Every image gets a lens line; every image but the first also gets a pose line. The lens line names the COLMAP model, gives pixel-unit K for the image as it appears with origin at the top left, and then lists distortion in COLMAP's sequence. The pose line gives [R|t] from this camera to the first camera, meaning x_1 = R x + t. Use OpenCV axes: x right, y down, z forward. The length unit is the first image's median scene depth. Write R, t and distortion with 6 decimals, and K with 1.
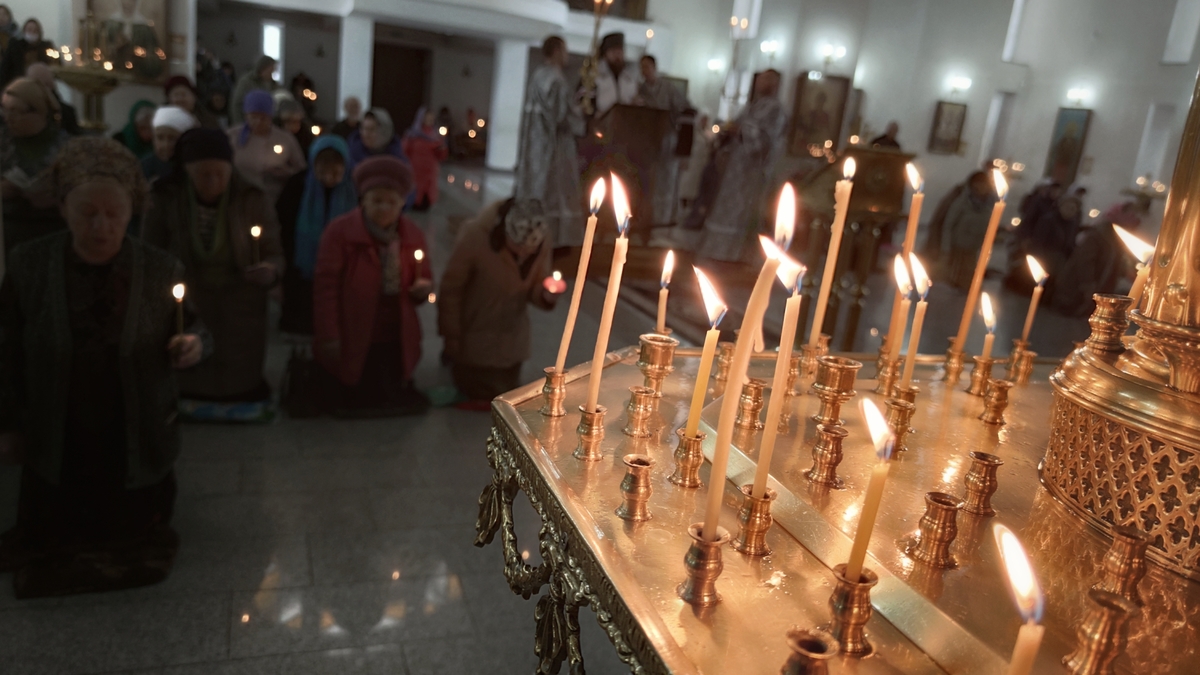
lens RADIAL K [[873.3, 0, 600.0], [0, 873.3, 337.5], [0, 0, 1]] dist [0.104032, -0.170546]
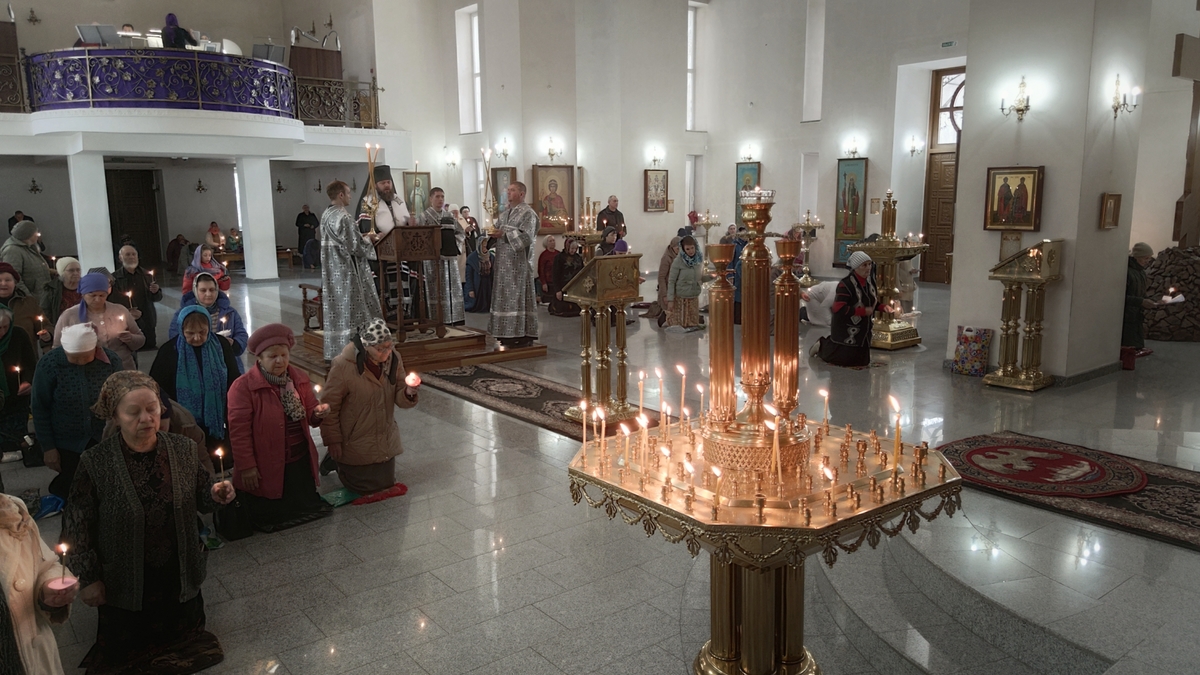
lens RADIAL K [[873.3, 0, 600.0], [0, 873.3, 337.5], [0, 0, 1]] dist [0.104032, -0.170546]
pose [[0.946392, -0.175633, 0.271100, -0.043499], [0.192558, 0.980591, -0.036929, -0.014468], [-0.259352, 0.087151, 0.961843, -0.127534]]
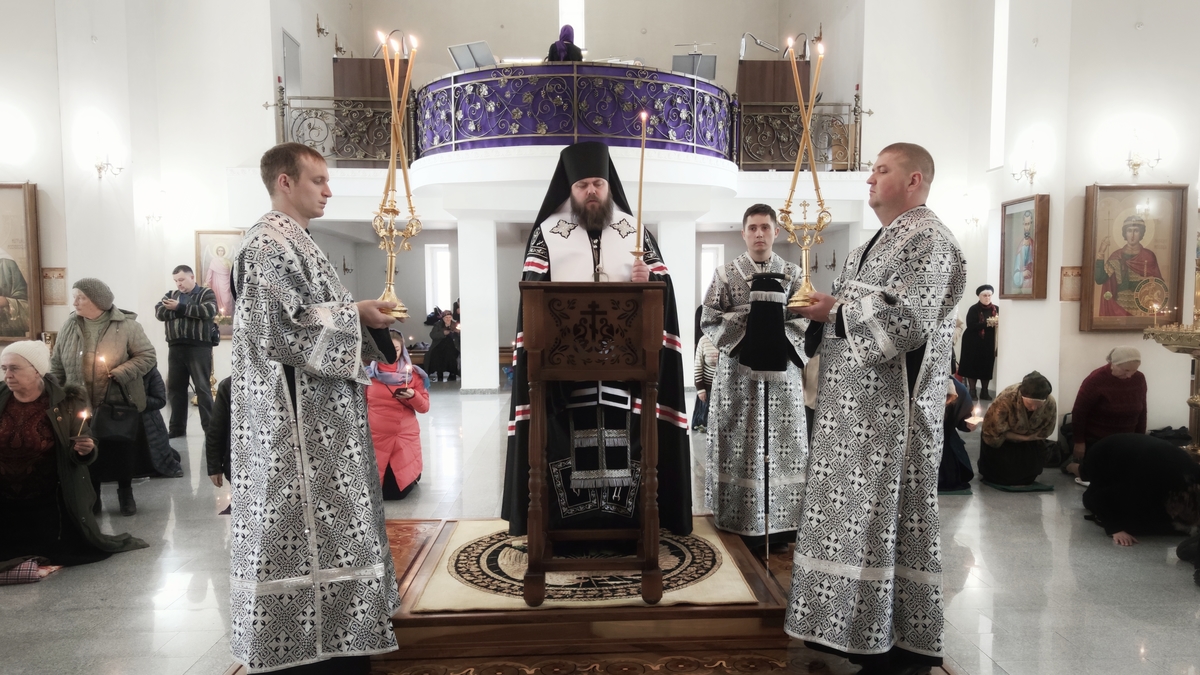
lens RADIAL K [[851.4, 0, 691.9], [0, 851.4, 360.1], [0, 0, 1]] dist [0.049623, 0.000069]
pose [[0.949216, -0.105327, -0.296471, 0.133164], [0.045385, 0.978283, -0.202245, -0.090383], [0.311334, 0.178519, 0.933382, 0.406596]]
